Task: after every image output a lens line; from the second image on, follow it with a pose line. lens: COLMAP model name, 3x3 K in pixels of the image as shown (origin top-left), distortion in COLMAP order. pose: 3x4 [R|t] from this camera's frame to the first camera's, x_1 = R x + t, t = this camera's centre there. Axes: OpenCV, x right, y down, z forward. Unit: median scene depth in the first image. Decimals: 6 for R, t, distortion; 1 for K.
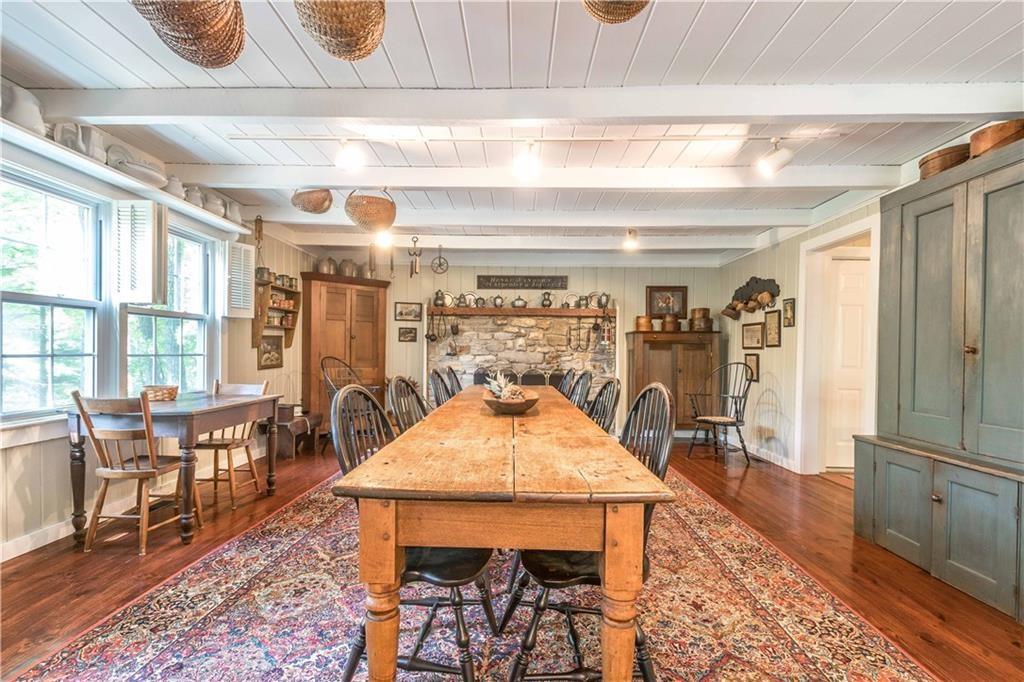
lens RADIAL K [[471.5, 0, 497.3], [0, 471.5, 355.9], [0, 0, 1]] dist [0.004100, 0.000835]
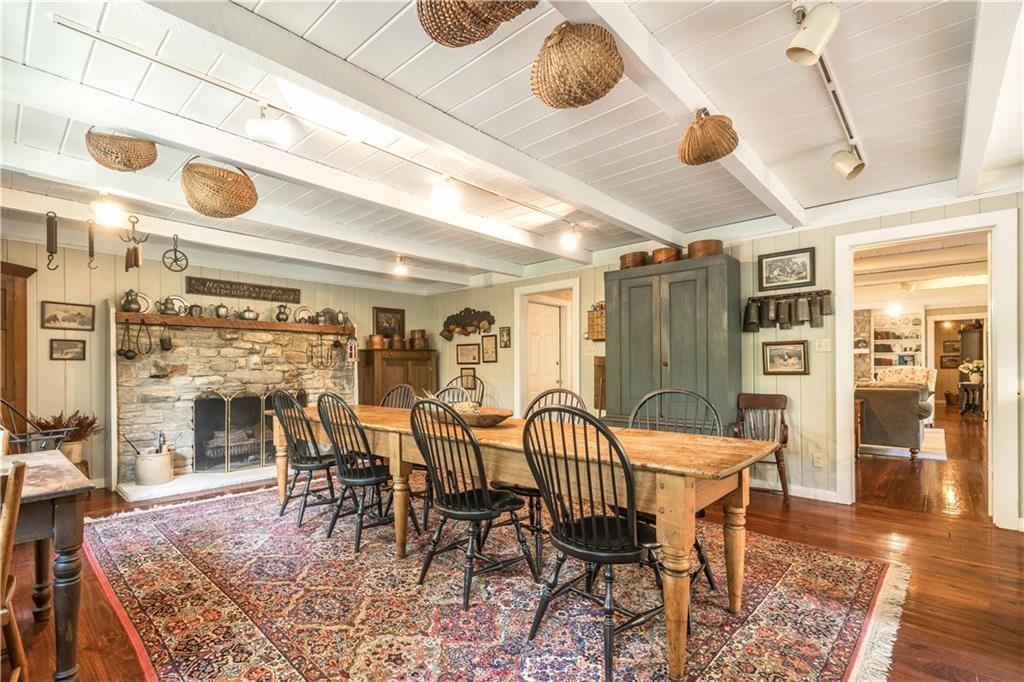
lens RADIAL K [[471.5, 0, 479.8], [0, 471.5, 365.2], [0, 0, 1]] dist [0.004100, 0.000835]
pose [[0.665550, -0.015461, 0.746193, -0.327680], [0.023802, 0.999717, -0.000515, -0.008804], [-0.745973, 0.018103, 0.665730, 0.107970]]
